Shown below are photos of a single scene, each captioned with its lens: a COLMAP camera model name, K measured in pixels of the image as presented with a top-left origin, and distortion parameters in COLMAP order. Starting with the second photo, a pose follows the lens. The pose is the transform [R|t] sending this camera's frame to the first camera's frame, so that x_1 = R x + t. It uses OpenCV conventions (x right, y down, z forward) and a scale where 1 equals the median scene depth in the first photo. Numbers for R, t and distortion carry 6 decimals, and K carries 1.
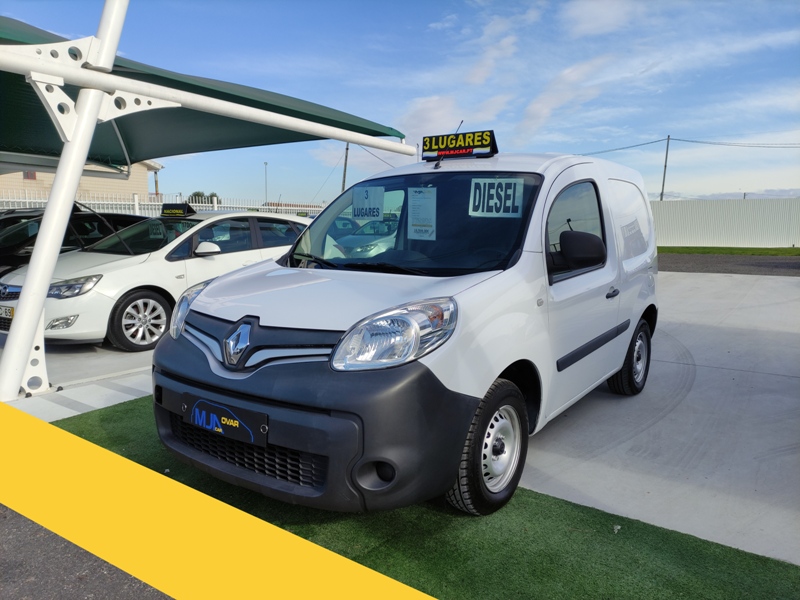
lens RADIAL K [[588.4, 0, 394.1], [0, 588.4, 305.5], [0, 0, 1]] dist [0.053924, -0.036117]
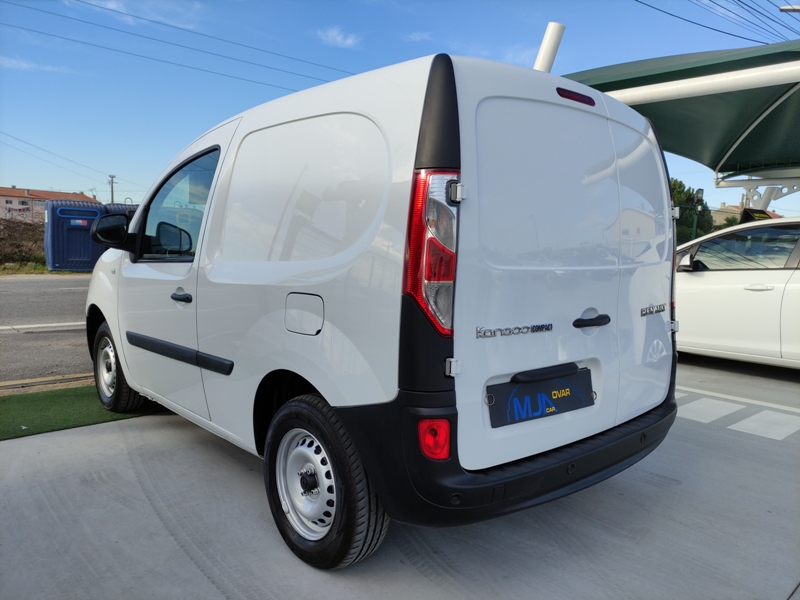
lens RADIAL K [[588.4, 0, 401.6], [0, 588.4, 297.3], [0, 0, 1]] dist [0.053924, -0.036117]
pose [[-0.203296, 0.090386, -0.974936, 1.064930], [-0.158674, 0.979526, 0.123899, -0.159715], [0.966175, 0.179885, -0.184792, 1.436714]]
